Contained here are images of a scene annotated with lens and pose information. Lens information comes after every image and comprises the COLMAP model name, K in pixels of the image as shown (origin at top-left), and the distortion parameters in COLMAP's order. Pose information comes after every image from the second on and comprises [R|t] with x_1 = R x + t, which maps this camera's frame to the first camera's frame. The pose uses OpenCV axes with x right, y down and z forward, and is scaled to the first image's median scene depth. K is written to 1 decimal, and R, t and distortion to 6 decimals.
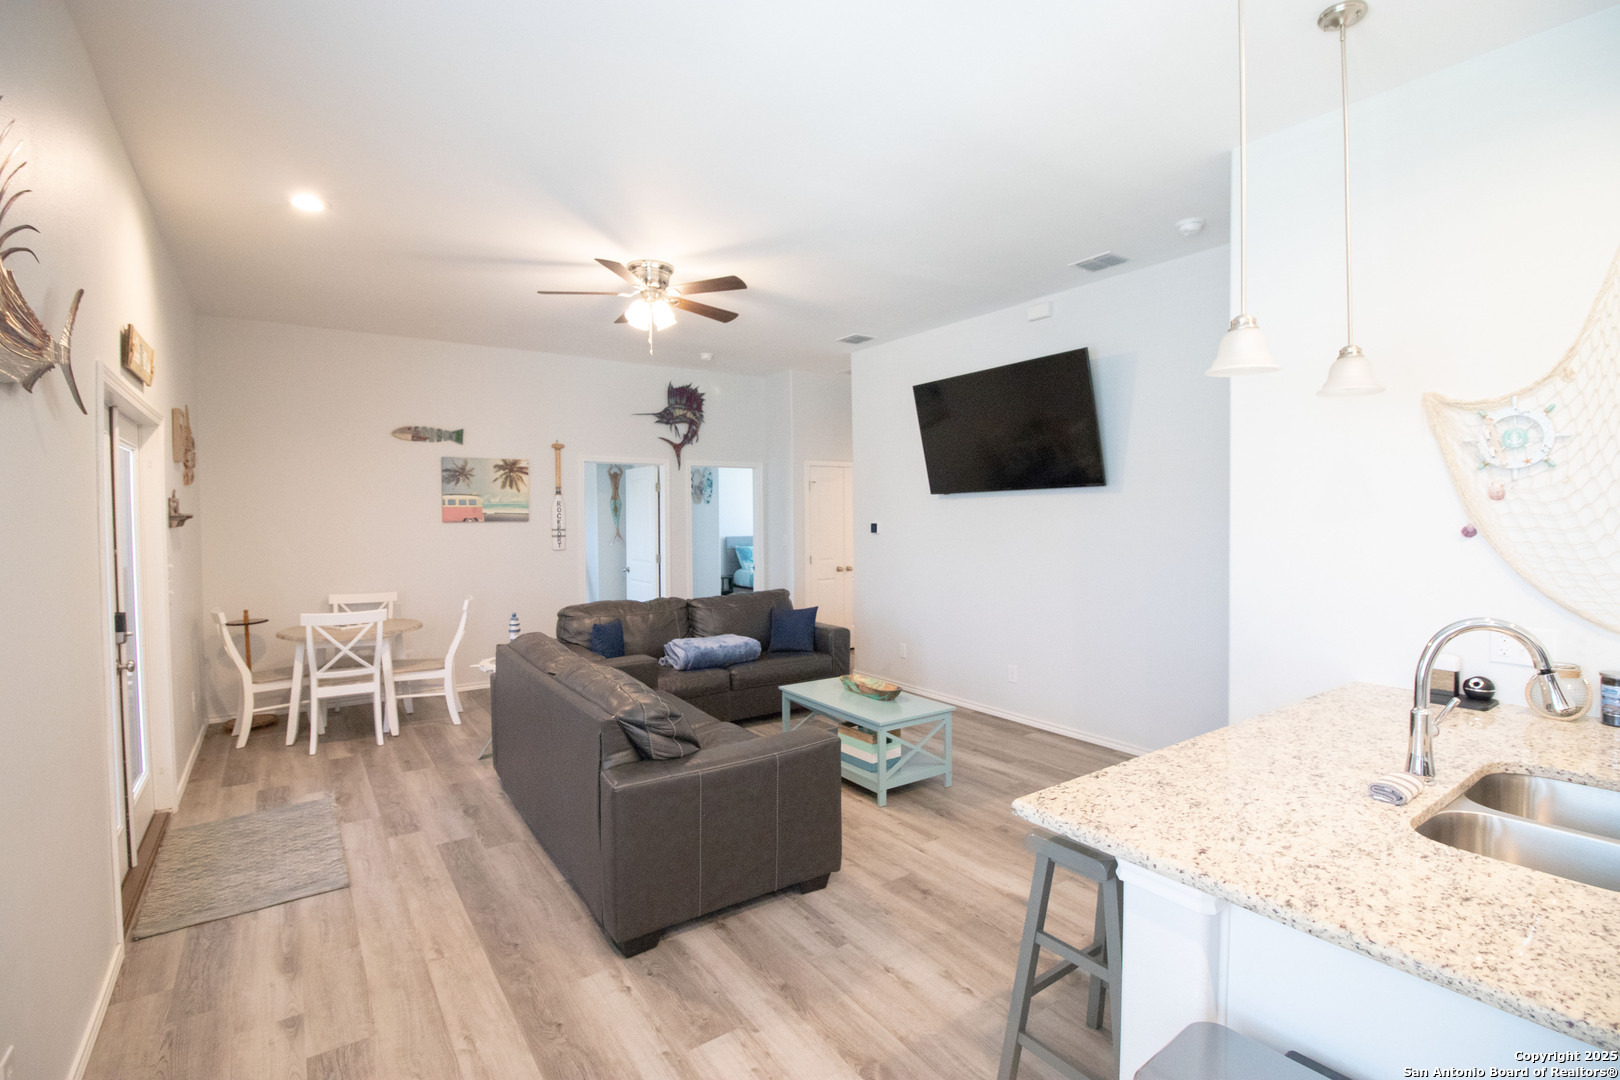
lens RADIAL K [[752.0, 0, 810.9], [0, 752.0, 539.9], [0, 0, 1]] dist [-0.000112, -0.000004]
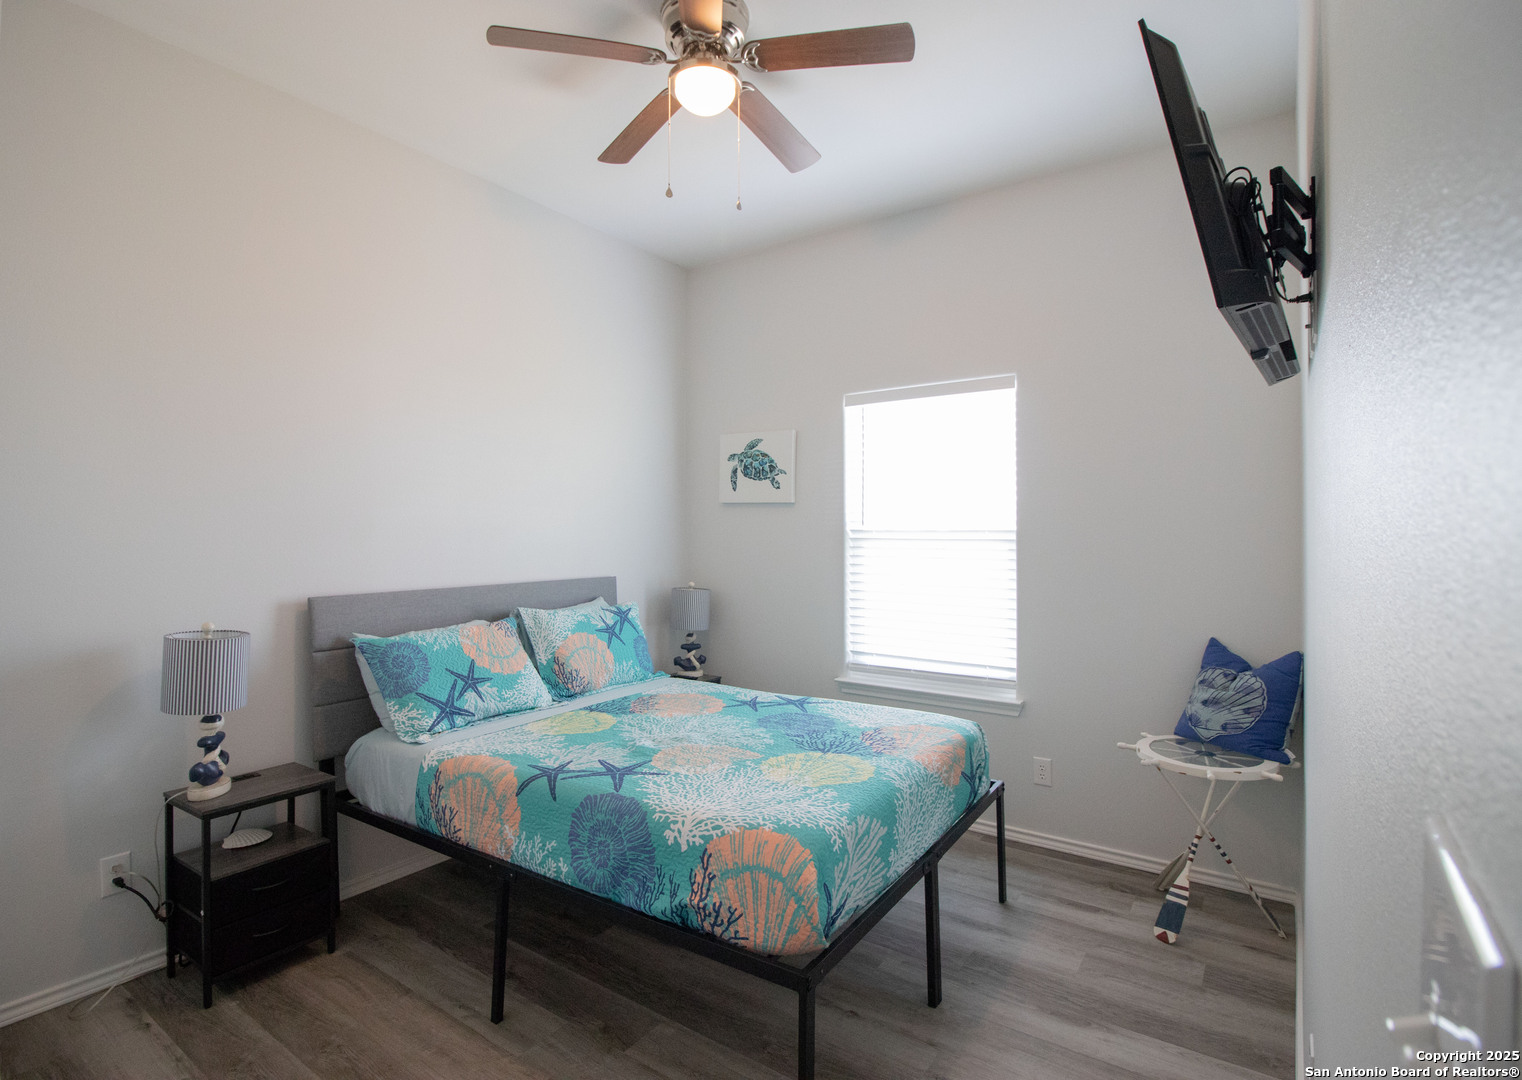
lens RADIAL K [[749.6, 0, 764.8], [0, 749.6, 546.7], [0, 0, 1]] dist [-0.003006, -0.000100]
pose [[0.944786, 0.000781, 0.327686, -0.054994], [0.004062, 0.999892, -0.014095, -0.016283], [-0.327662, 0.014647, 0.944681, 0.733739]]
